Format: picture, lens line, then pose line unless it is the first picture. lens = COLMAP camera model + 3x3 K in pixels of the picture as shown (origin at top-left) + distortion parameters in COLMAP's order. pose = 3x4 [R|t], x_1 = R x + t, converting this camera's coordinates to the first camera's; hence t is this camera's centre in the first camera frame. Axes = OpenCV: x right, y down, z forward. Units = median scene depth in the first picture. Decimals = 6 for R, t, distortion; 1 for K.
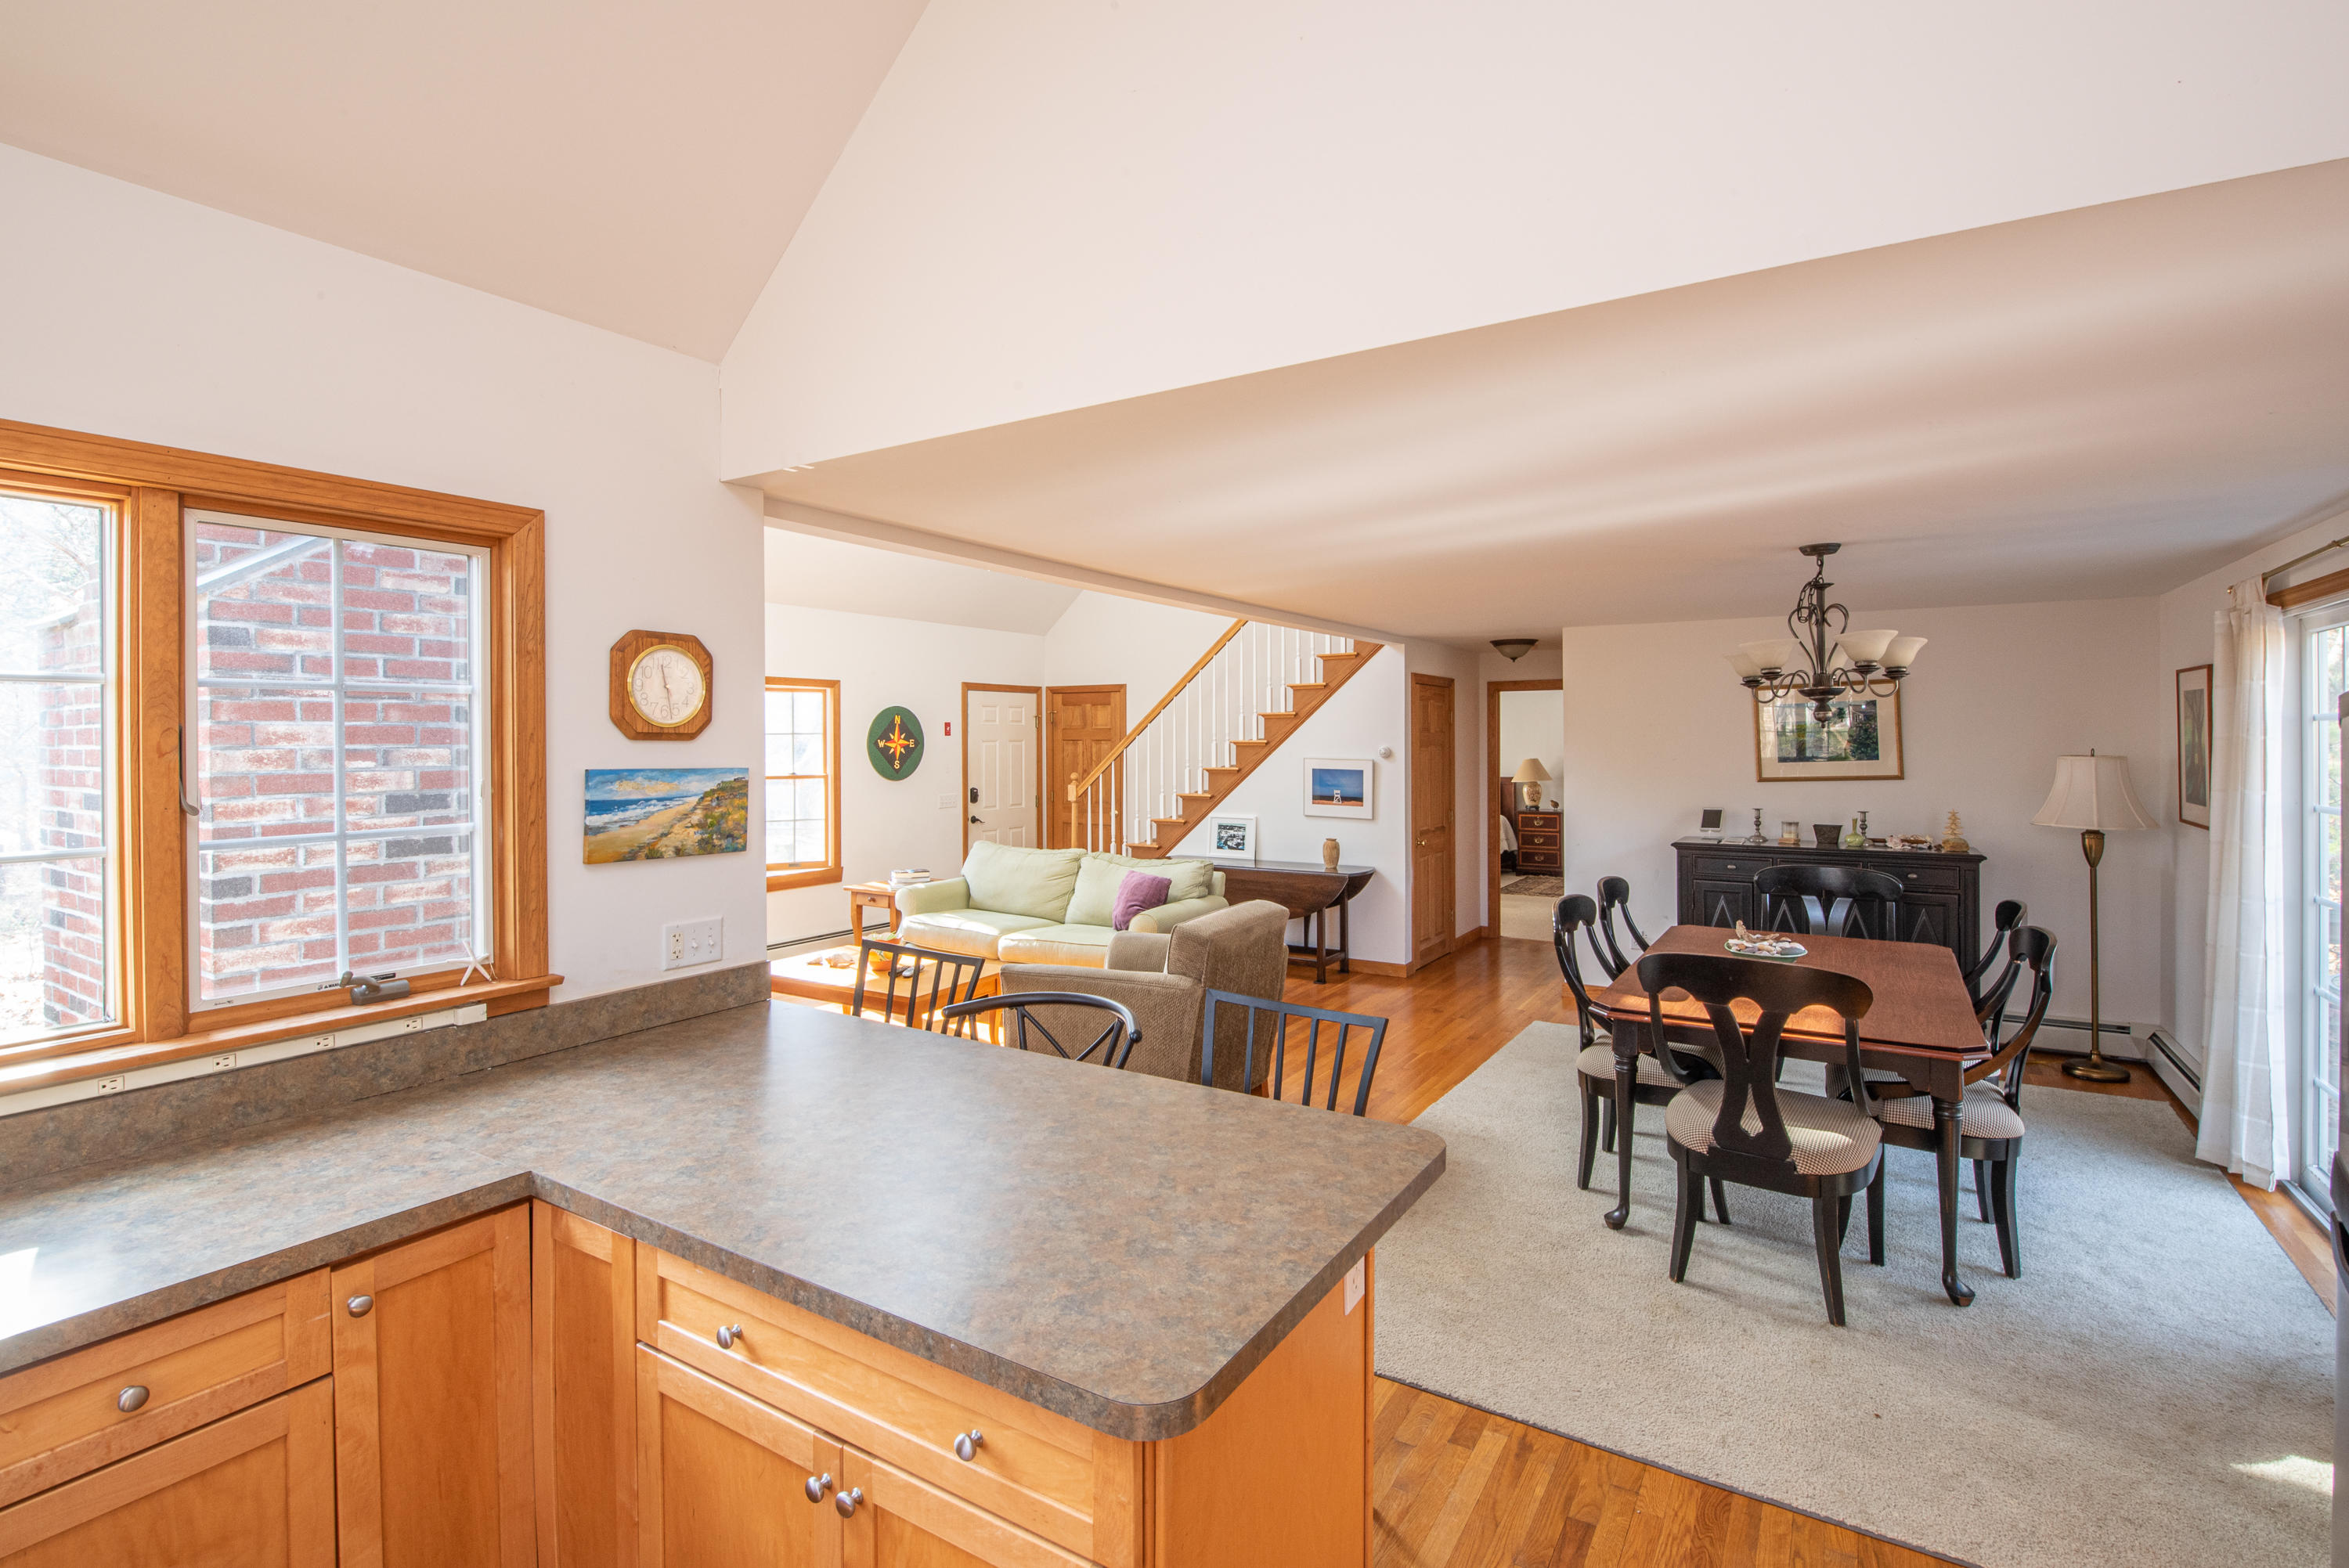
lens RADIAL K [[1062.6, 0, 1136.4], [0, 1062.6, 740.6], [0, 0, 1]] dist [-0.008870, -0.000433]
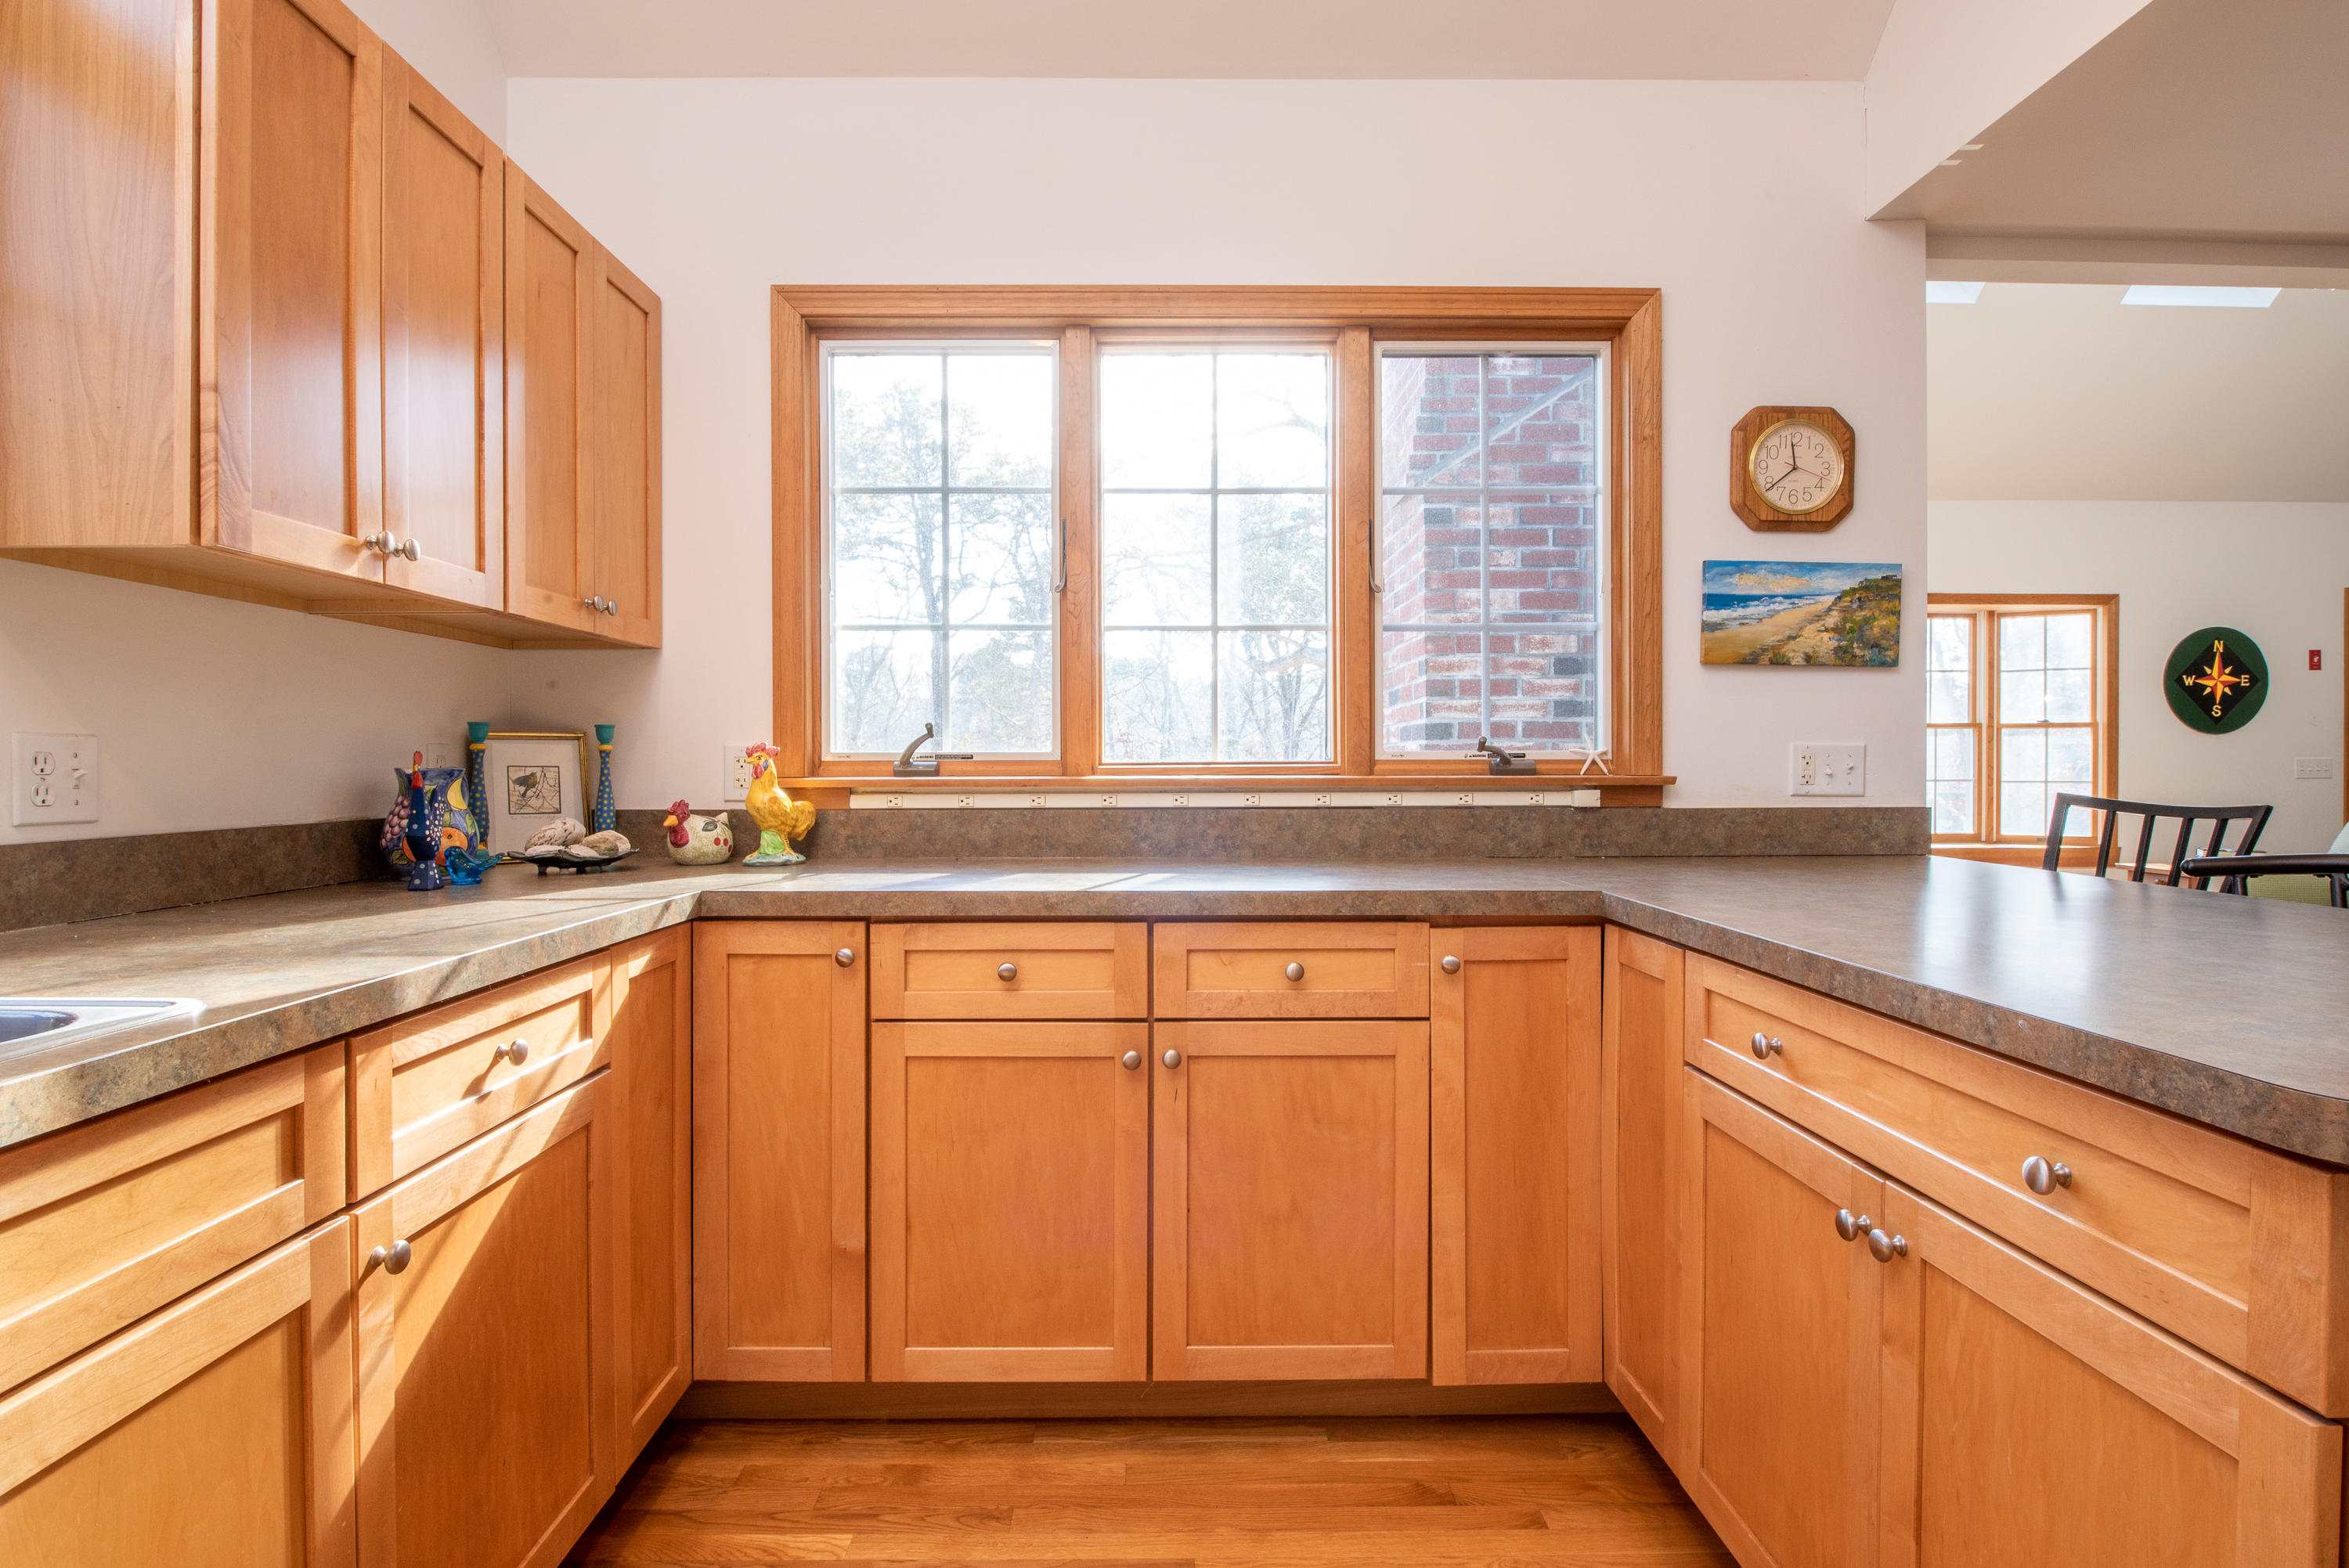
lens RADIAL K [[1167.2, 0, 1218.0], [0, 1167.2, 774.3], [0, 0, 1]] dist [-0.015277, 0.001564]
pose [[0.574772, 0.013434, -0.818204, 0.044713], [-0.005104, 0.999905, 0.012832, 0.124801], [0.818298, -0.003200, 0.574785, 0.040416]]
